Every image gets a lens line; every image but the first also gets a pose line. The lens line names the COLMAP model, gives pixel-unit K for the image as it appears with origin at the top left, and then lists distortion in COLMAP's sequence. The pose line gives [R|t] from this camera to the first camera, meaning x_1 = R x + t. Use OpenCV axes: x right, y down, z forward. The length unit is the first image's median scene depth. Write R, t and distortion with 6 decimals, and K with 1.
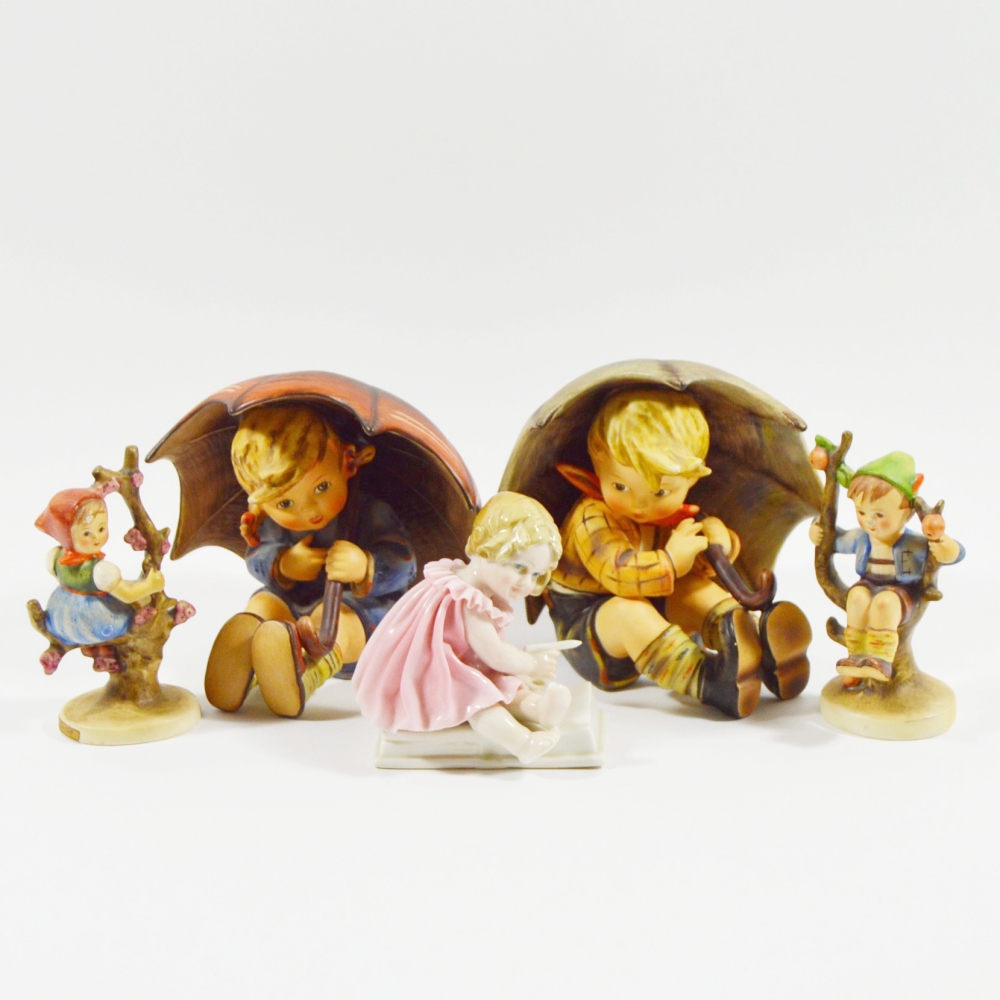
lens RADIAL K [[2790.8, 0, 500.4], [0, 2790.8, 498.9], [0, 0, 1]] dist [0.123631, 0.000000]
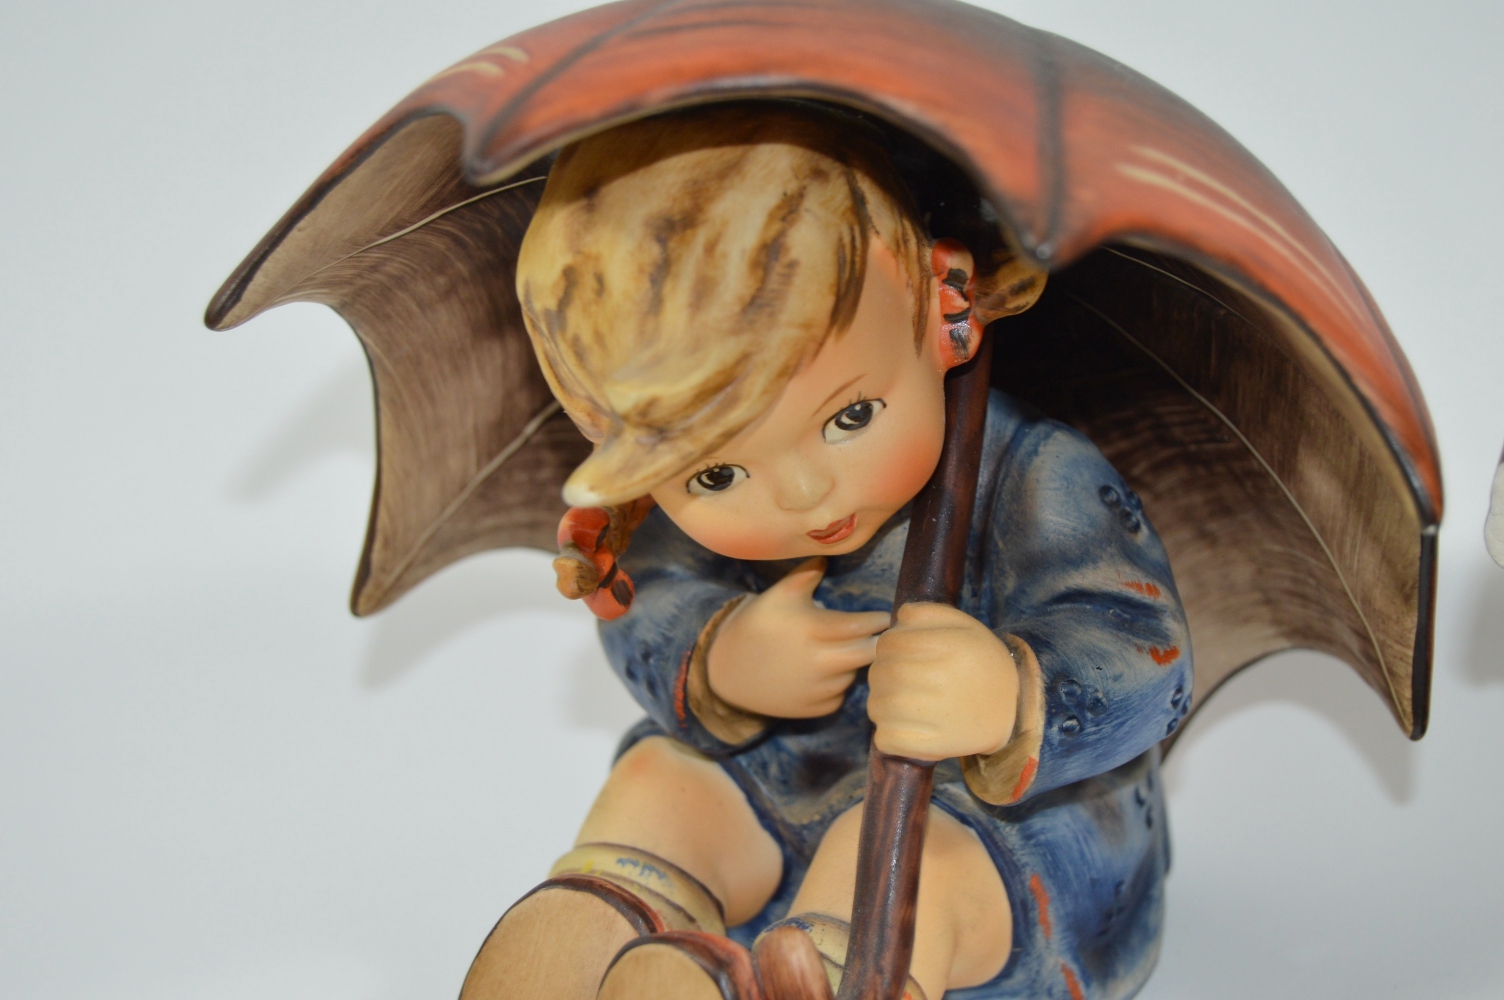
lens RADIAL K [[3497.2, 0, 757.2], [0, 3497.2, 500.0], [0, 0, 1]] dist [-0.018658, 0.000000]
pose [[0.993879, 0.003940, -0.110400, -0.035739], [0.011641, 0.990065, 0.140131, -0.043582], [0.109855, -0.140558, 0.983959, 0.667689]]
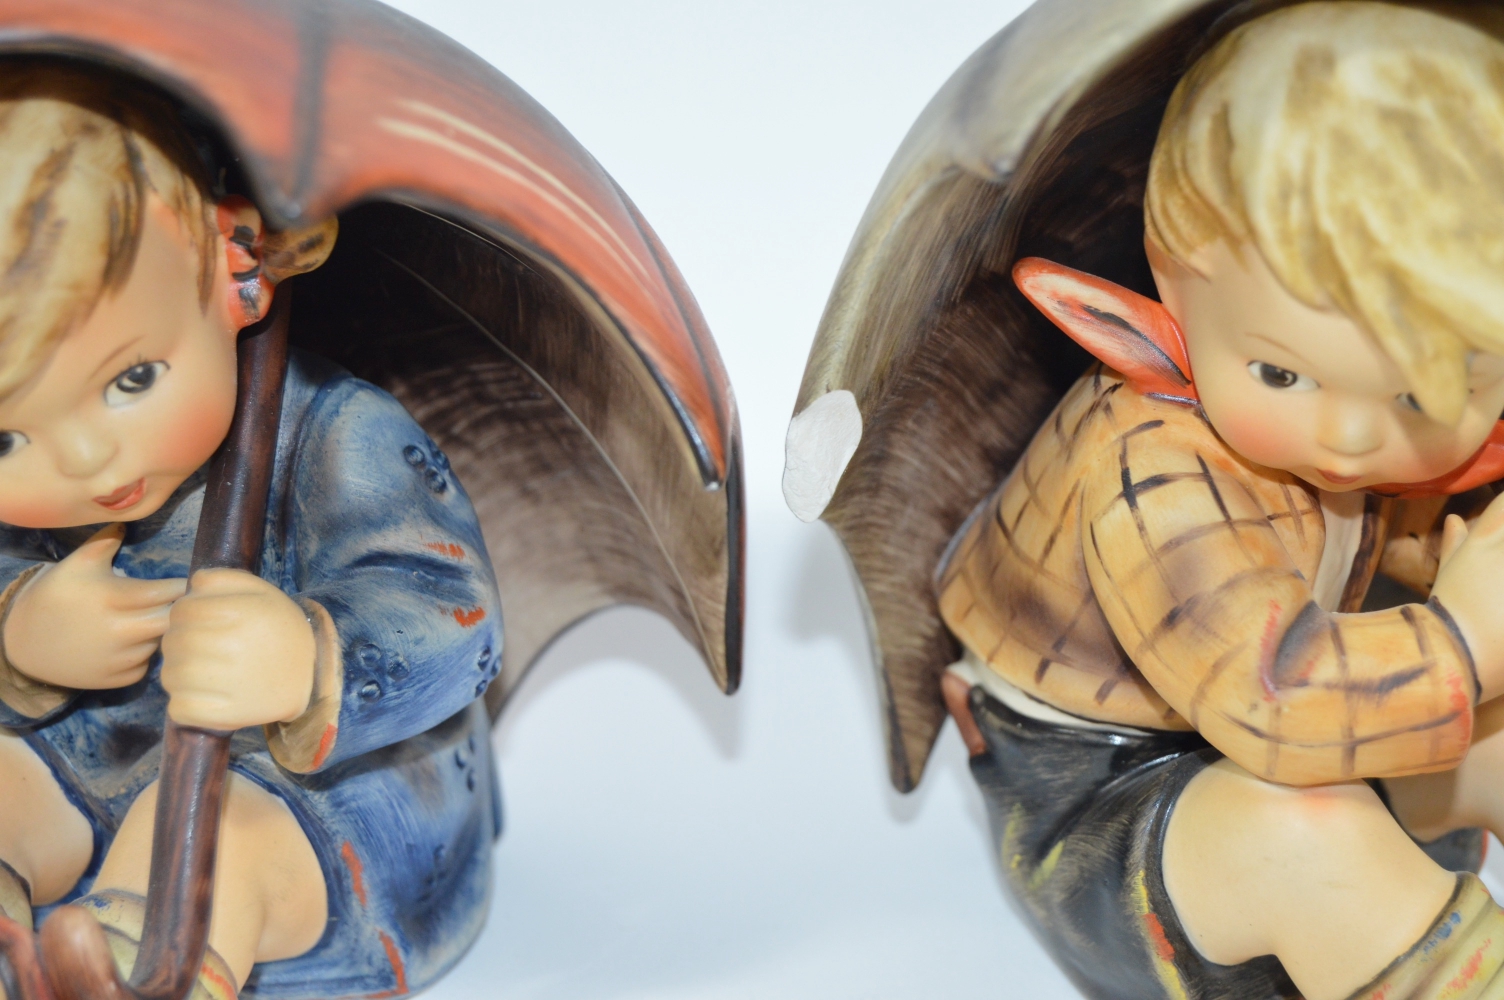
lens RADIAL K [[3497.2, 0, 755.0], [0, 3497.2, 503.4], [0, 0, 1]] dist [-0.018658, 0.000000]
pose [[0.999384, -0.012543, 0.032782, -0.016633], [0.007273, 0.987703, 0.156176, -0.043447], [-0.034337, -0.155841, 0.987185, 0.674309]]
